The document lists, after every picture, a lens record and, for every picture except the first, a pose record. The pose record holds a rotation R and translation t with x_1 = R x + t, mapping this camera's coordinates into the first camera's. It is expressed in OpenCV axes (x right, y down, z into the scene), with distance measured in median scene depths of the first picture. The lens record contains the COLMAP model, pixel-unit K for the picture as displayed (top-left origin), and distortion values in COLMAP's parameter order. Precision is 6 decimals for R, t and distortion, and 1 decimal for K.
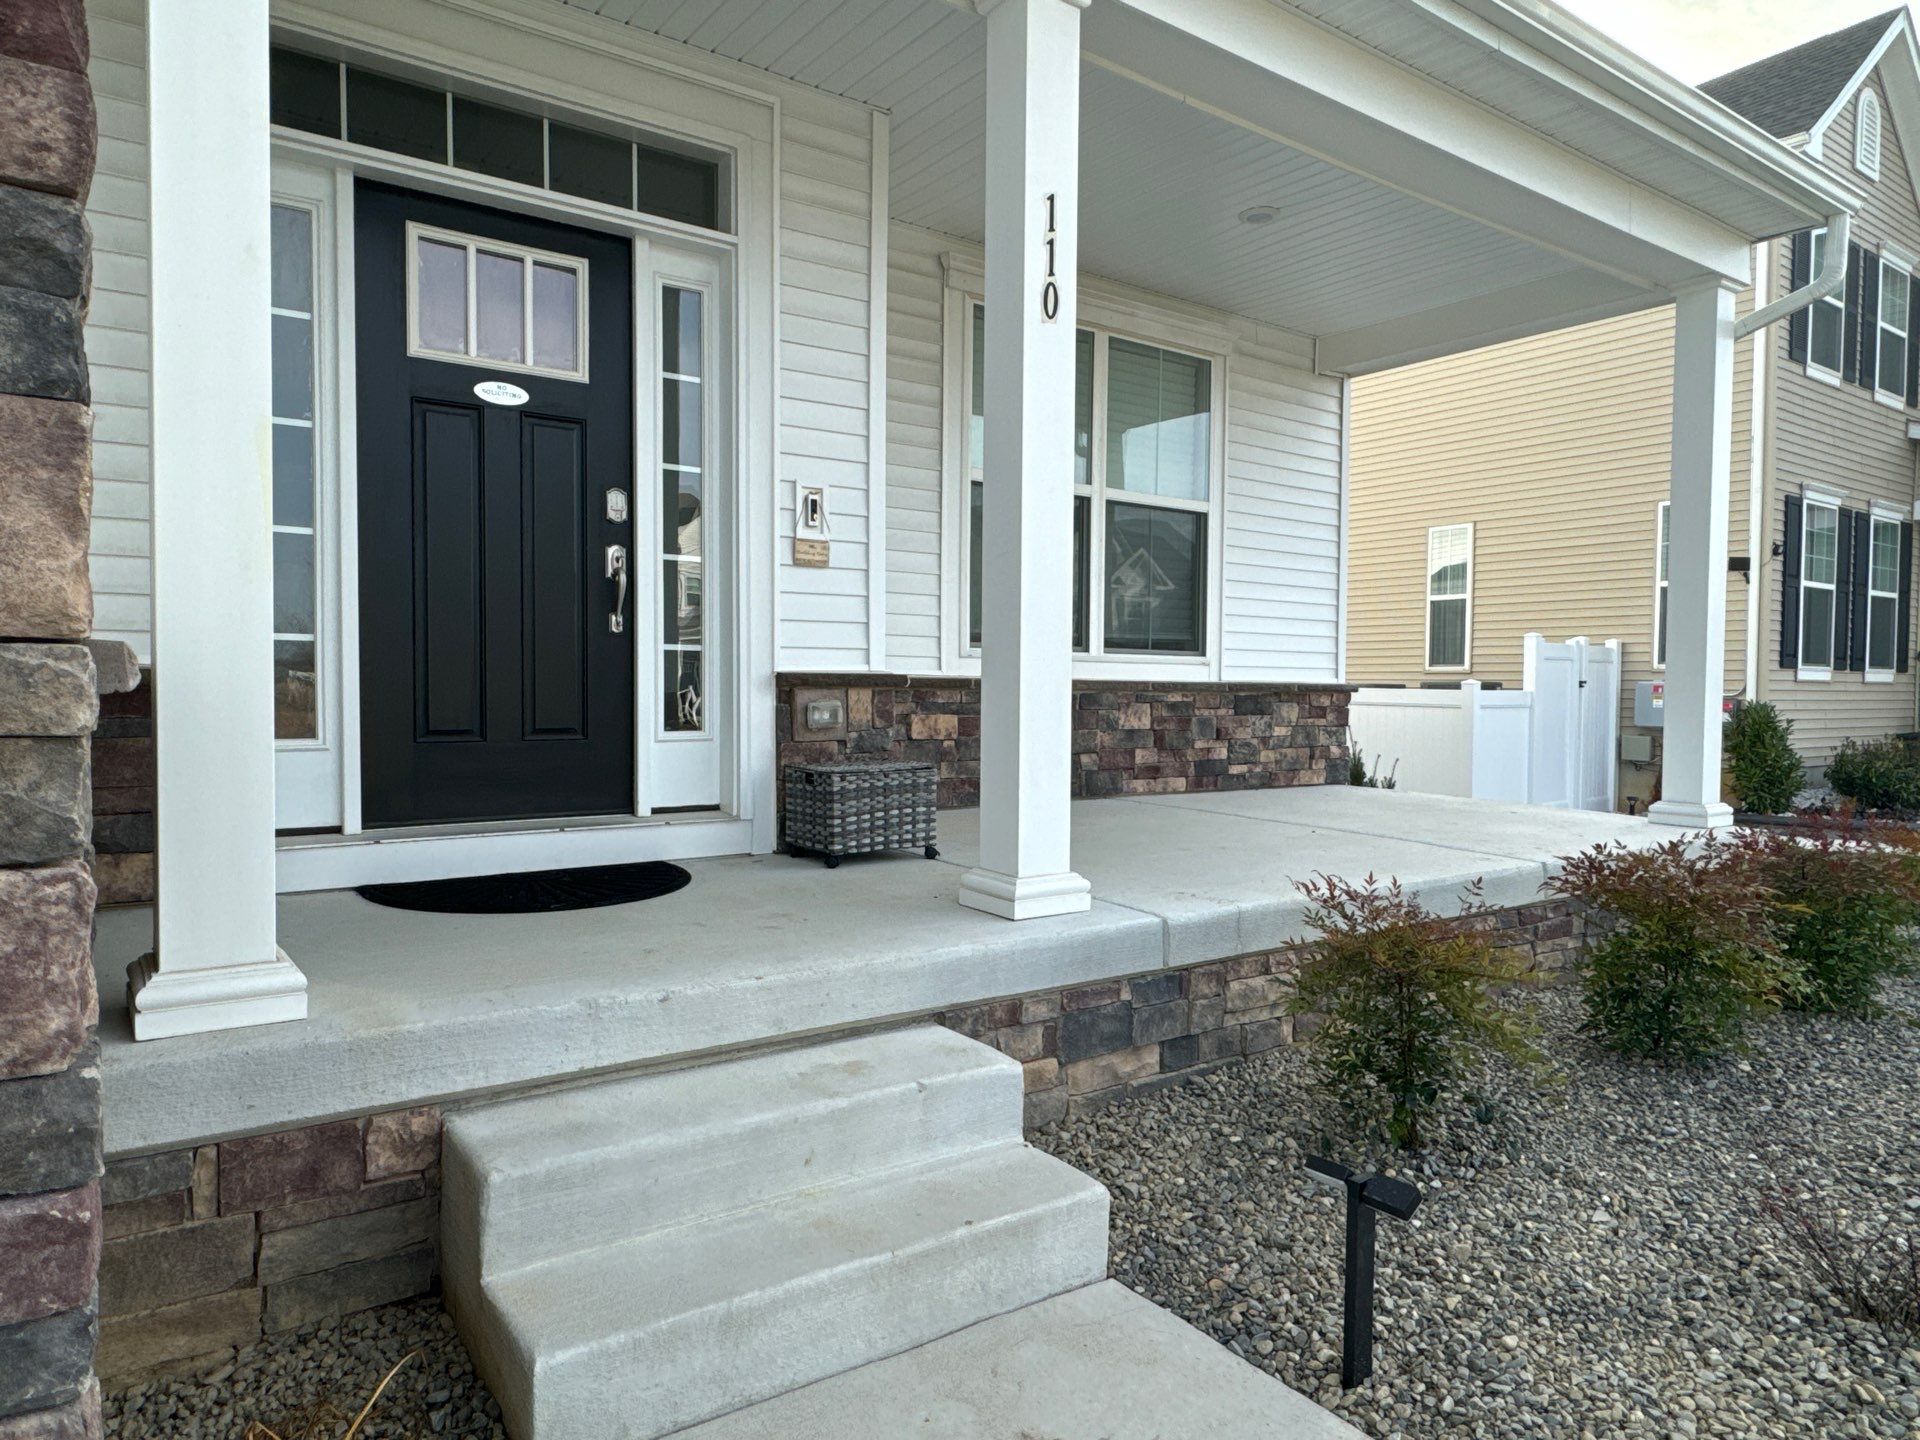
lens RADIAL K [[1220.9, 0, 957.6], [0, 1220.9, 730.4], [0, 0, 1]] dist [-0.003773, 0.004808]
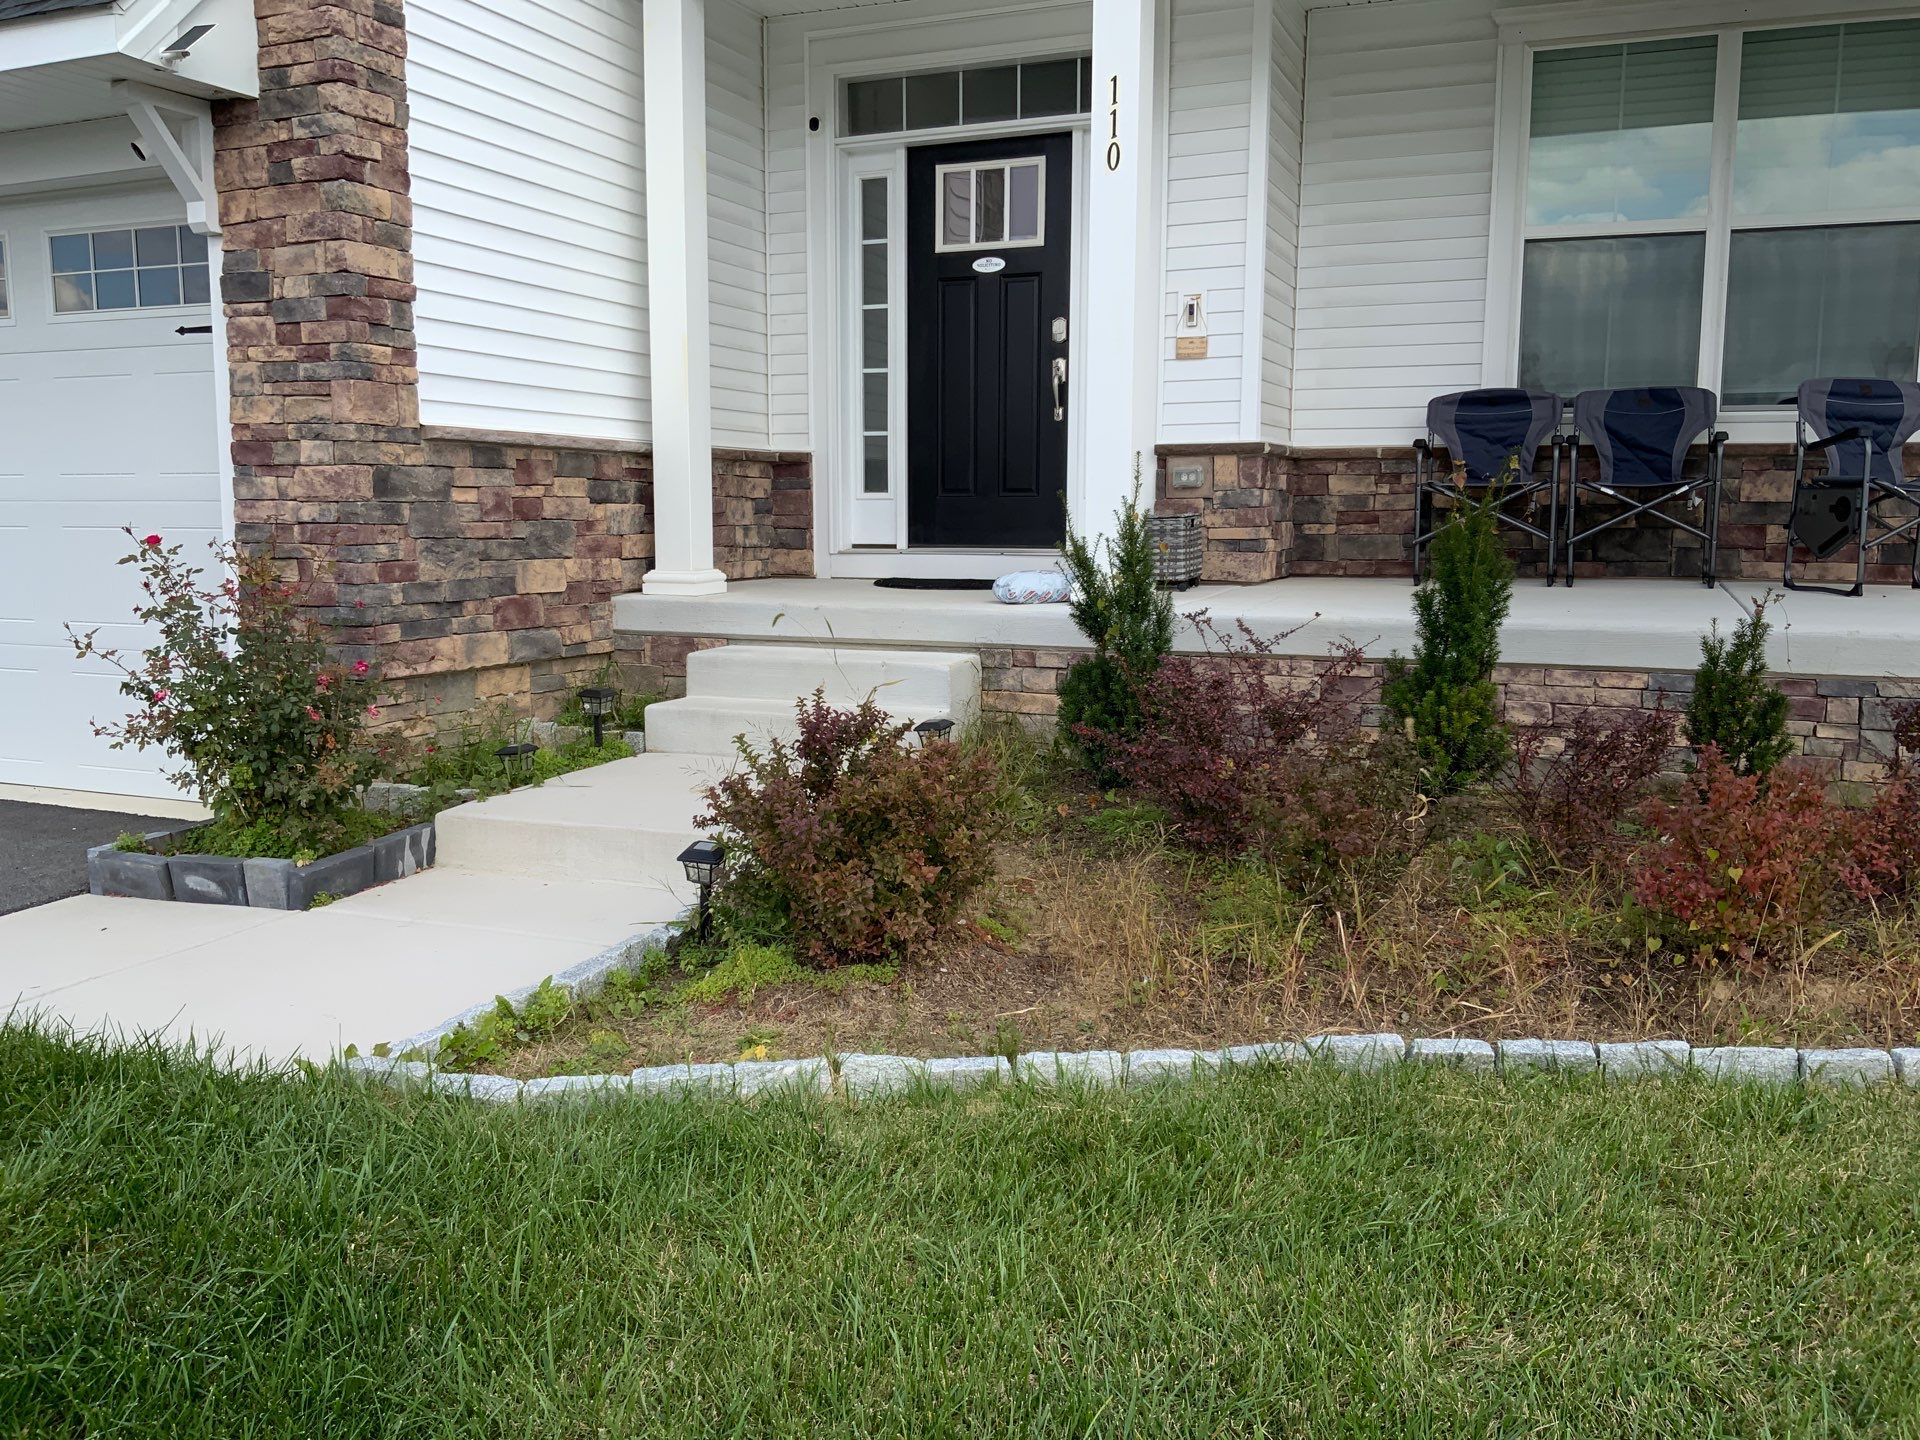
lens RADIAL K [[1593.8, 0, 948.7], [0, 1593.8, 726.1], [0, 0, 1]] dist [0.086901, -0.170517]
pose [[0.521265, 0.106714, -0.846697, 0.913863], [-0.028259, 0.993765, 0.107852, 0.055631], [0.852927, -0.032292, 0.521031, -0.072668]]
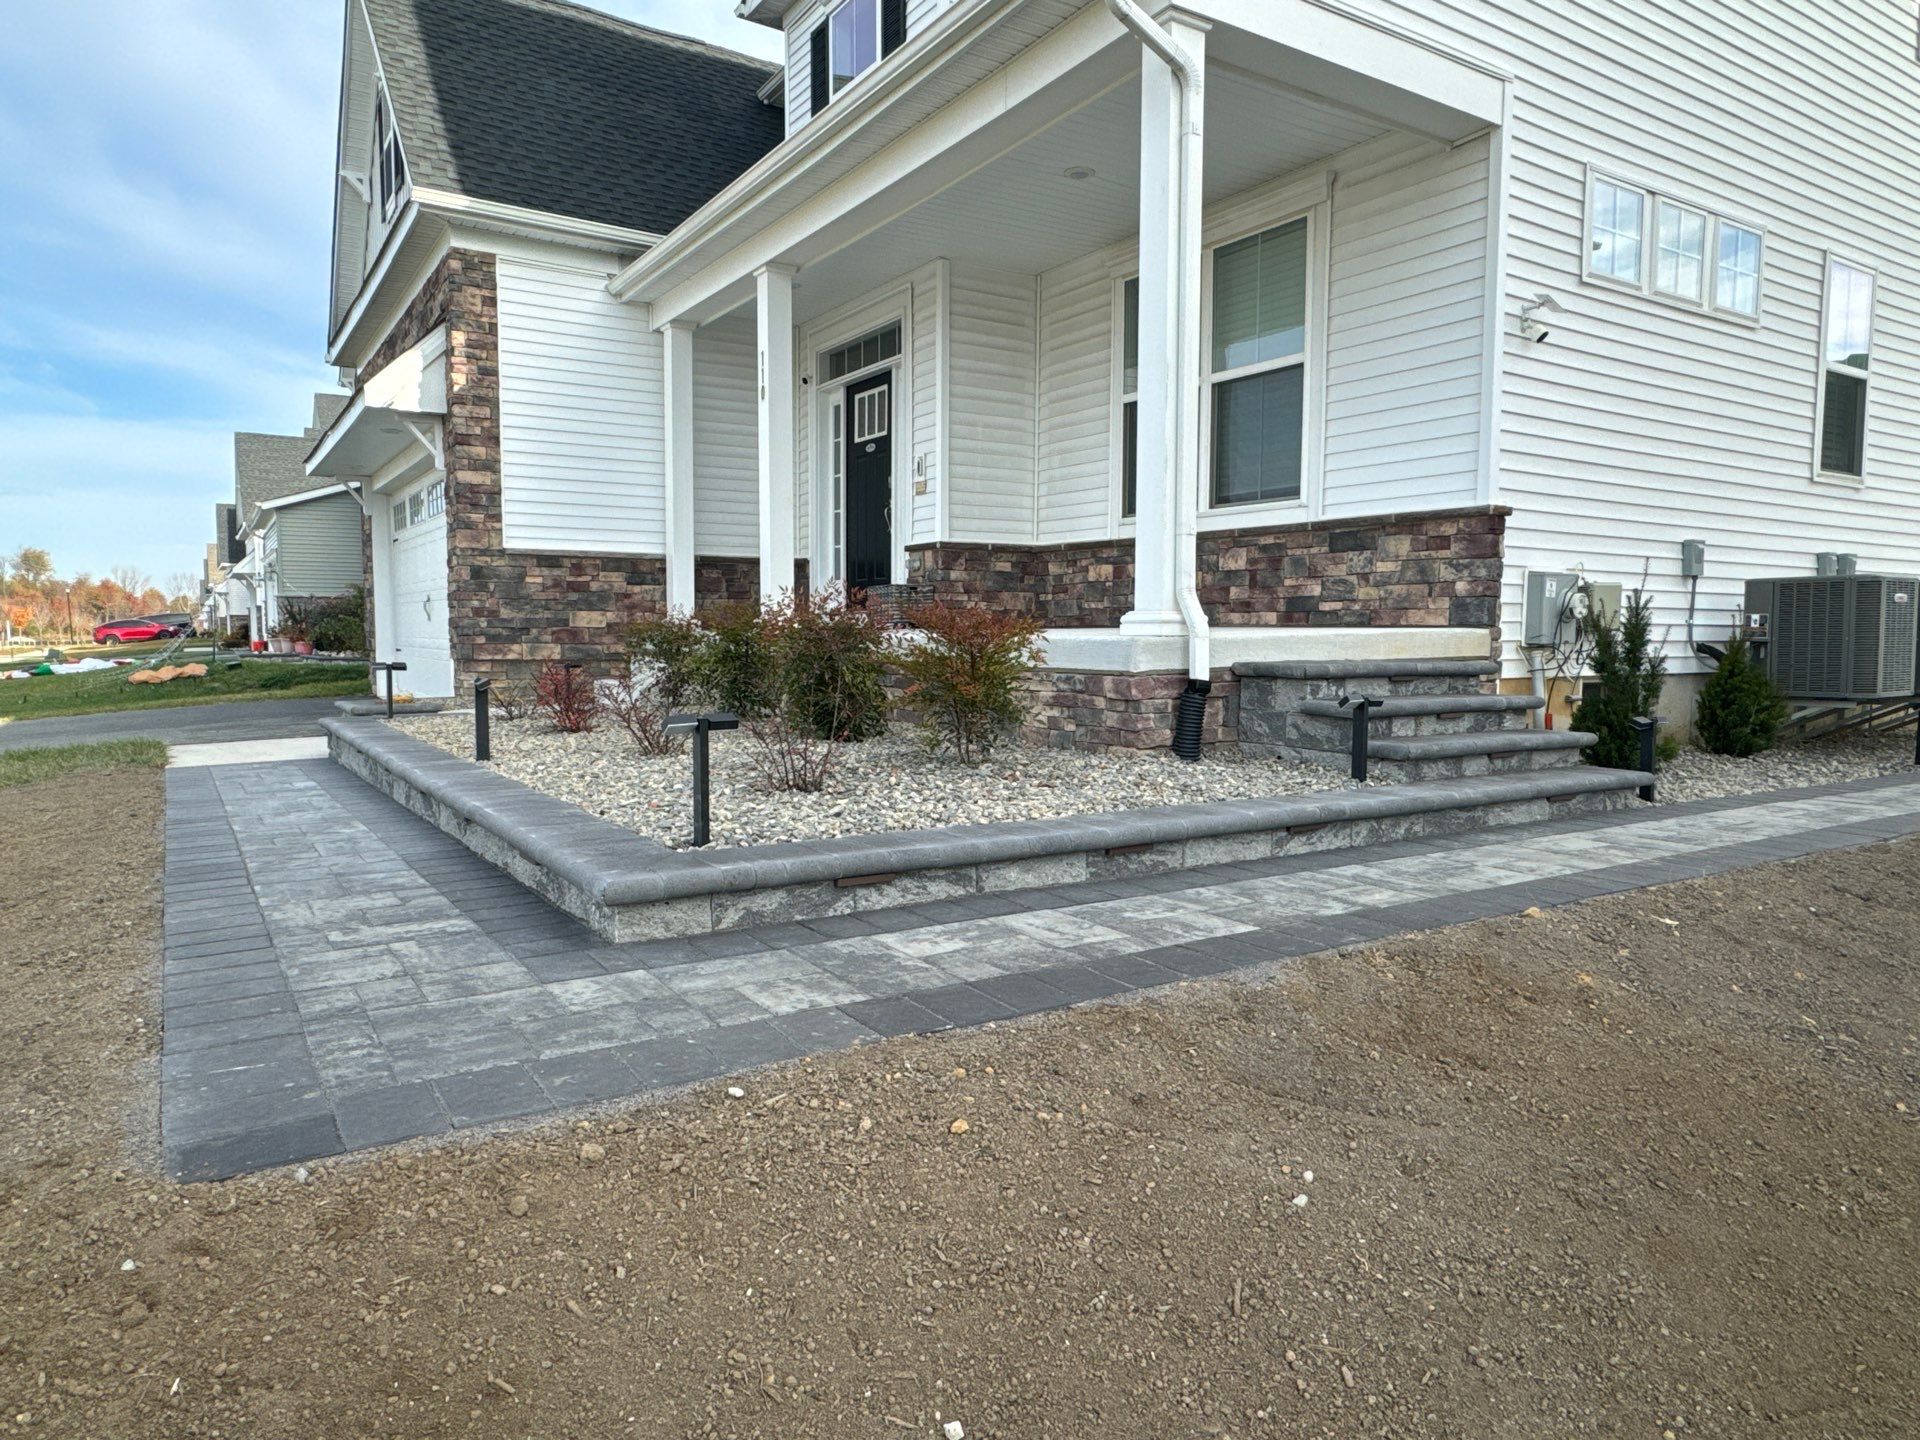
lens RADIAL K [[1220.9, 0, 951.9], [0, 1220.9, 729.1], [0, 0, 1]] dist [-0.003773, 0.004808]
pose [[-0.064559, 0.072401, -0.995284, 1.543333], [-0.039822, 0.996383, 0.075064, 0.085385], [0.997119, 0.044480, -0.061442, 0.915829]]
